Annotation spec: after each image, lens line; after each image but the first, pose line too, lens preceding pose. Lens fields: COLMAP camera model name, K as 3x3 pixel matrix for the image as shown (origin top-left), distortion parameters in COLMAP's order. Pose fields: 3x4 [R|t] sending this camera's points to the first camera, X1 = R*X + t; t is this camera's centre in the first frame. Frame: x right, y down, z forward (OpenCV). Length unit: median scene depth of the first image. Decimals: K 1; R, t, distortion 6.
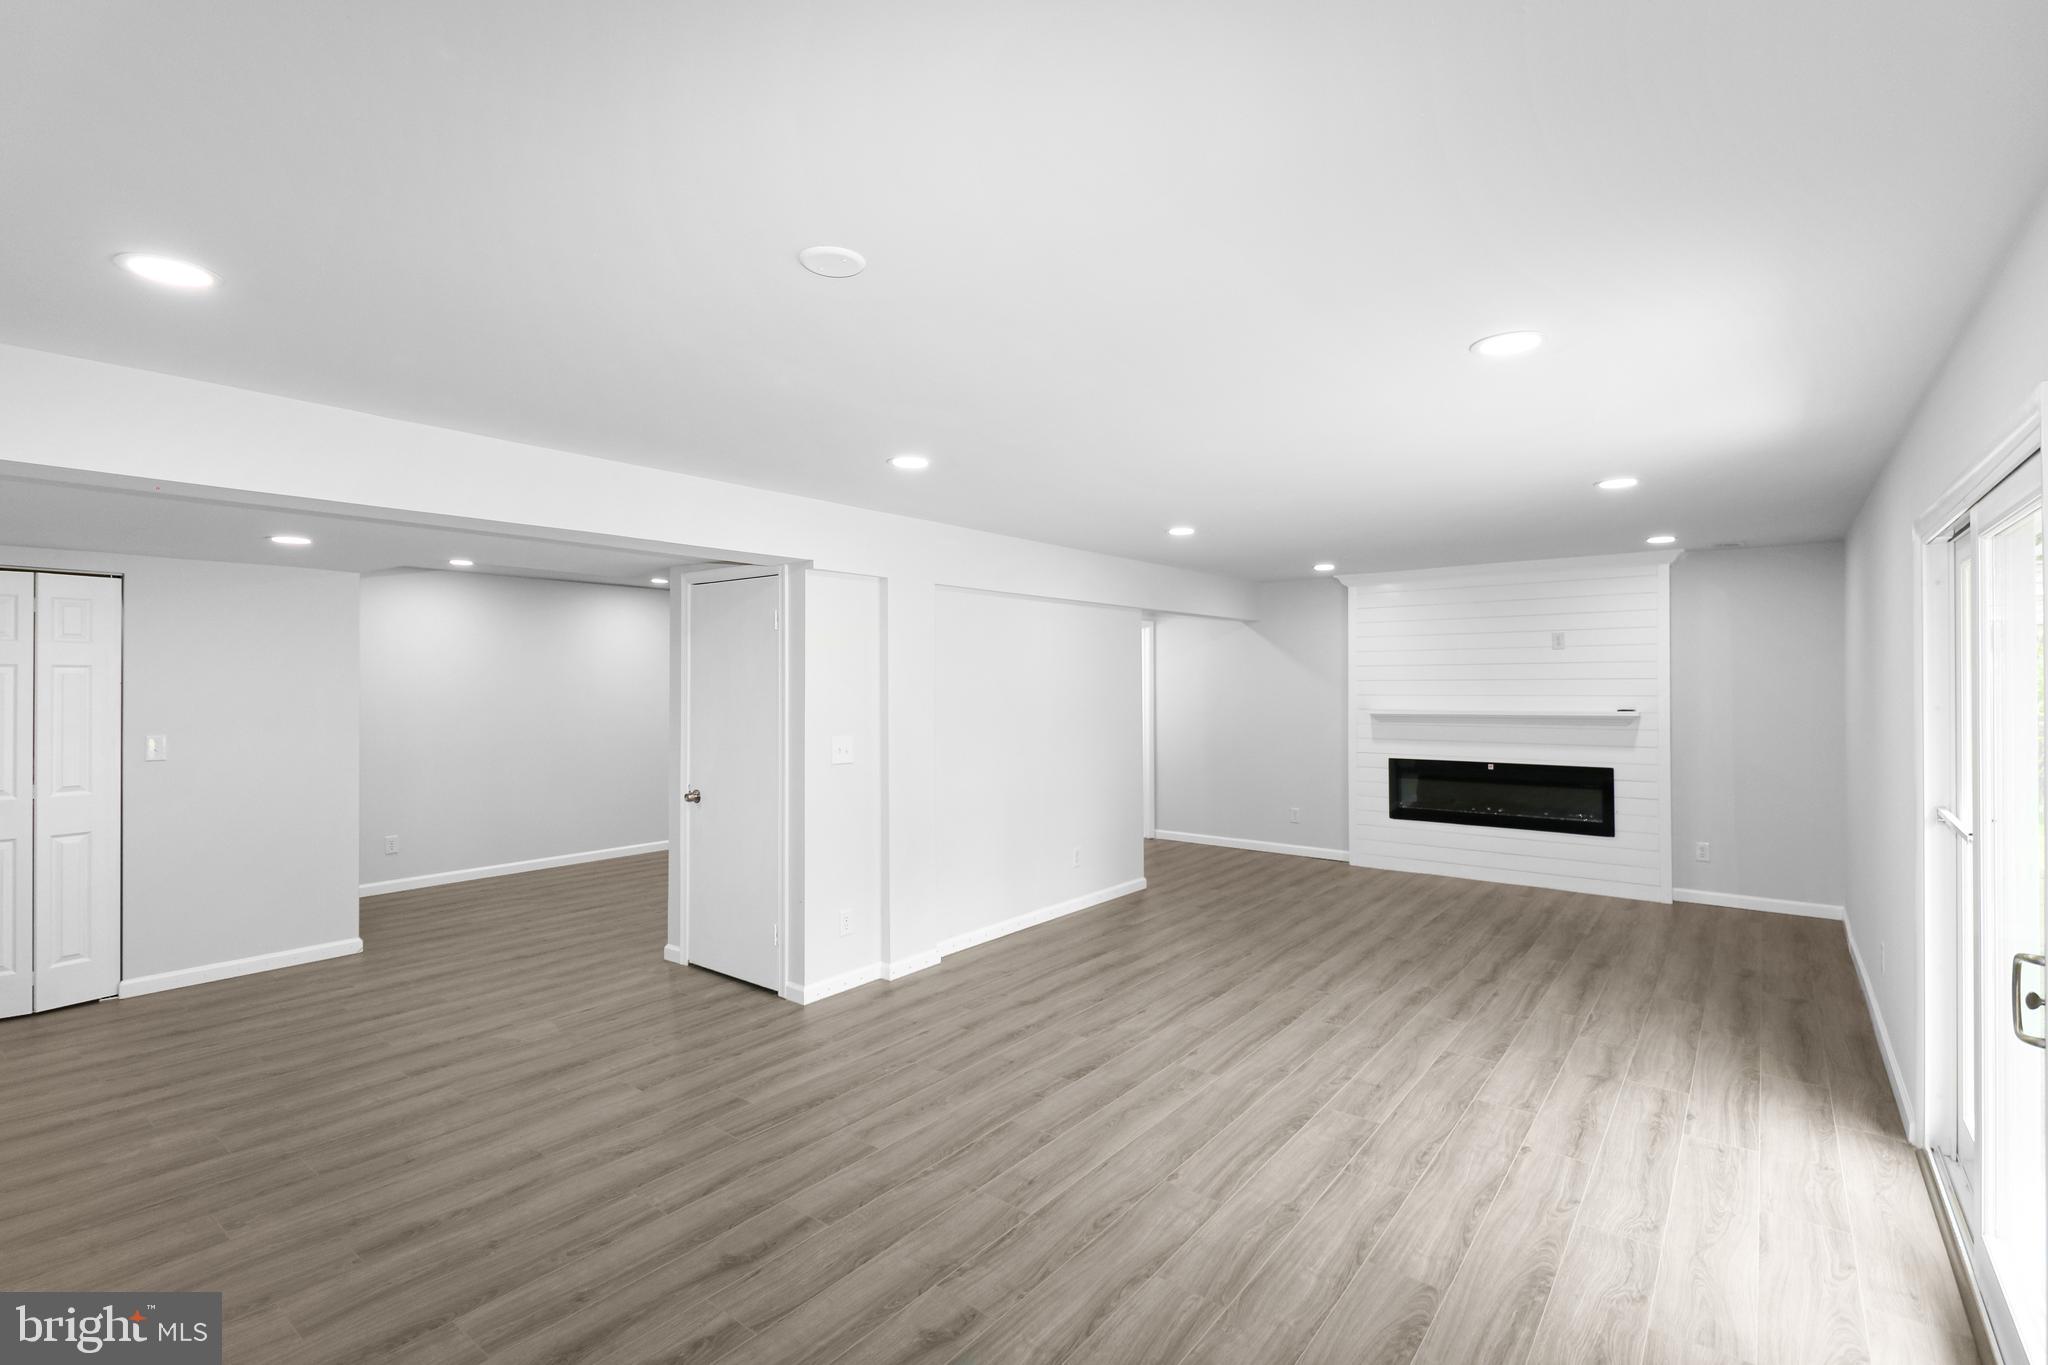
lens RADIAL K [[942.8, 0, 1024.0], [0, 942.8, 682.5], [0, 0, 1]] dist [-0.001810, -0.001464]
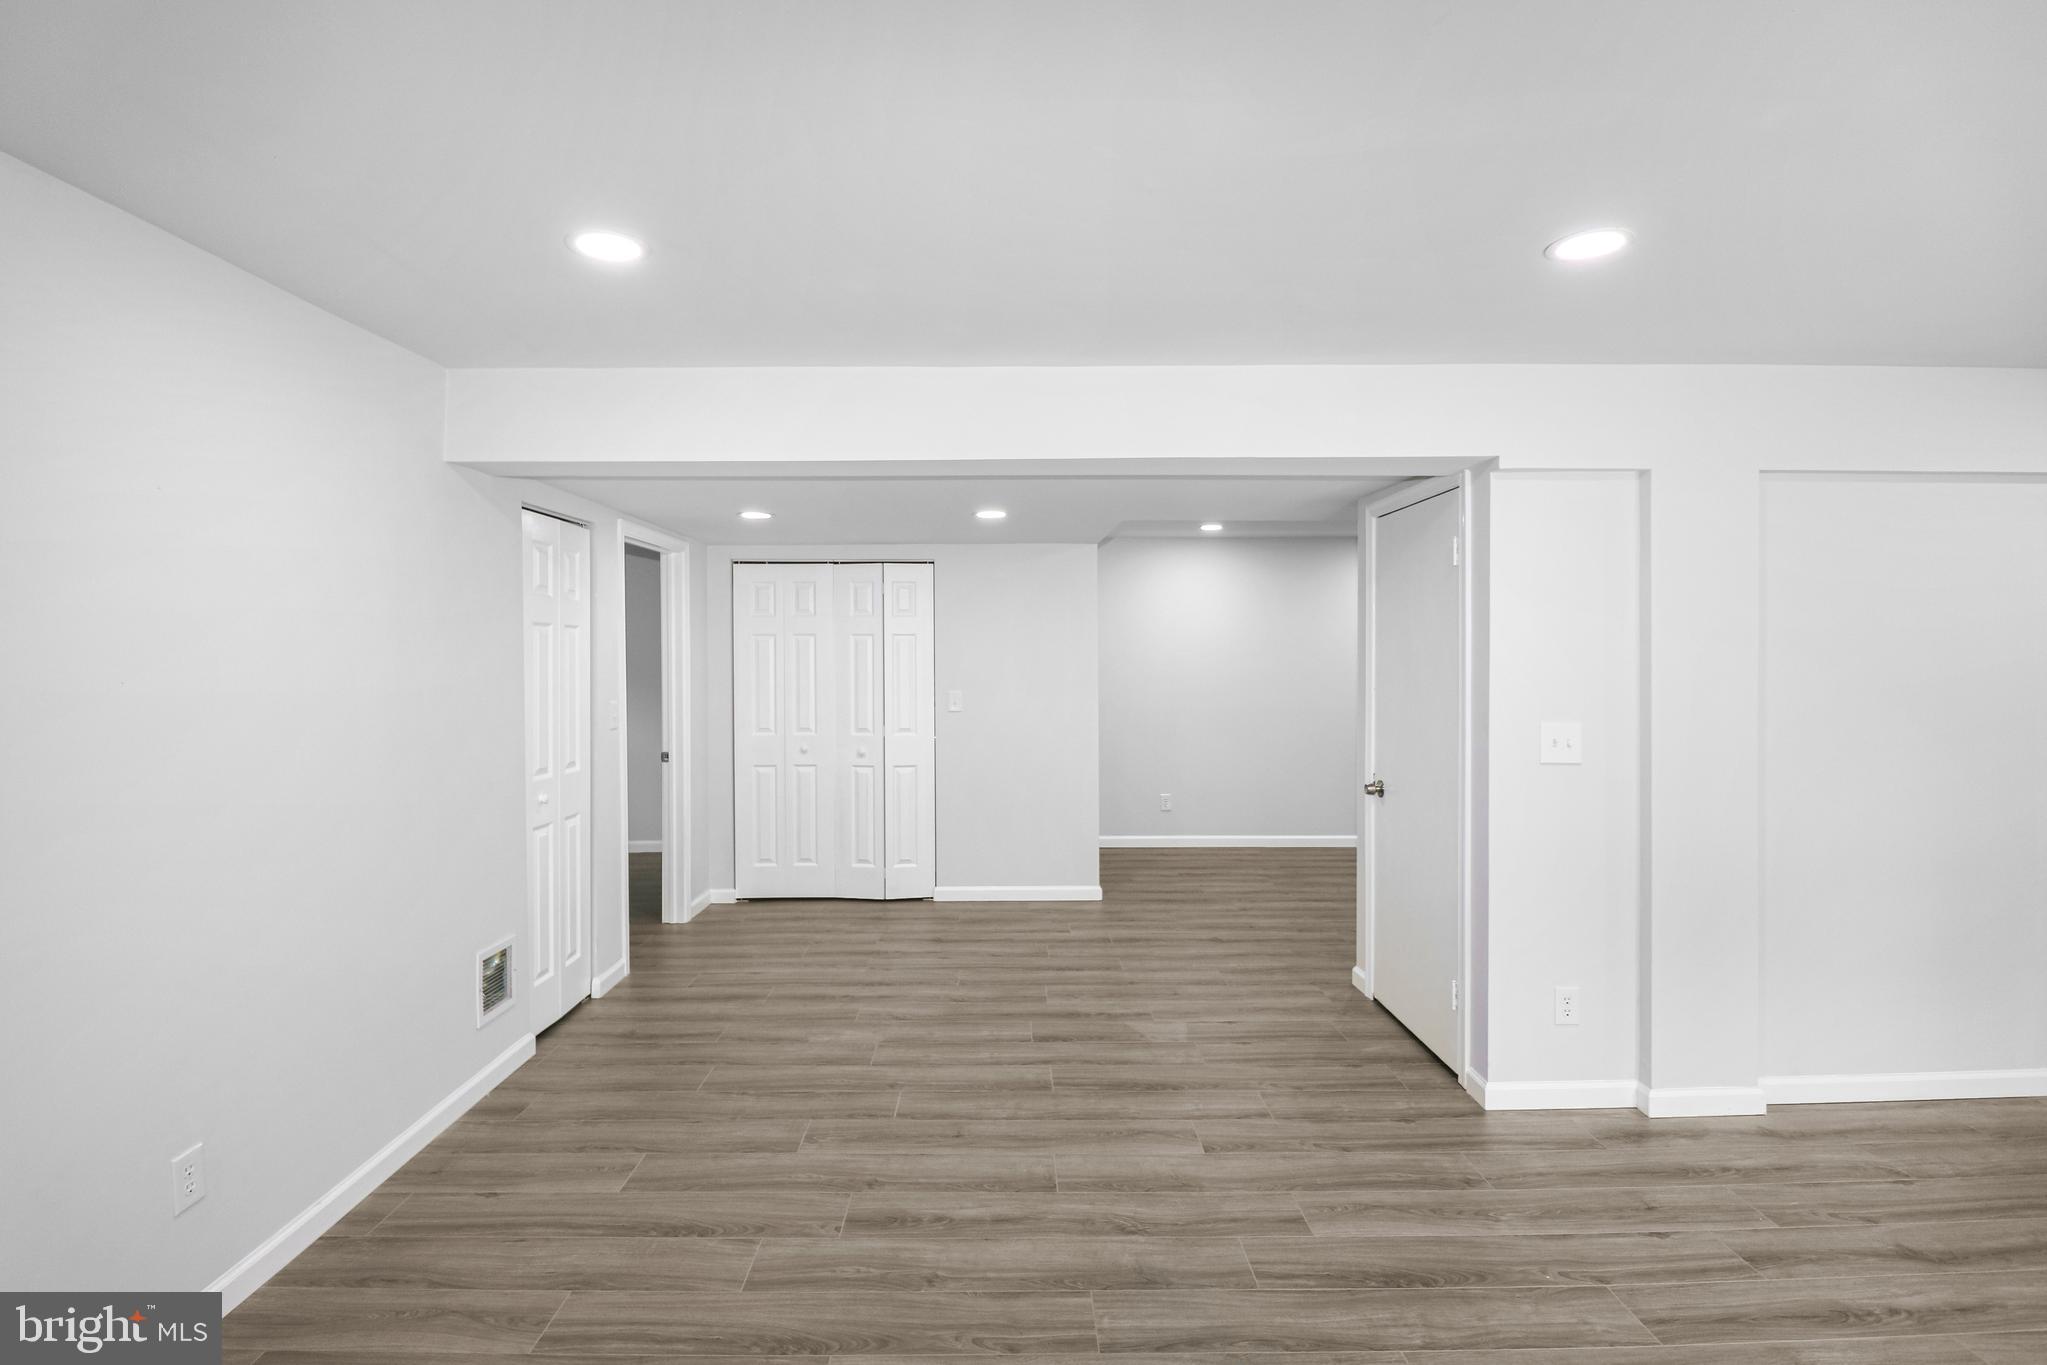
lens RADIAL K [[952.4, 0, 1021.3], [0, 952.4, 672.3], [0, 0, 1]] dist [0.003794, -0.015722]
pose [[0.613373, 0.011633, -0.789708, 0.104432], [0.001693, 0.999870, 0.016045, 0.012474], [0.789791, -0.011179, 0.613274, 0.315646]]
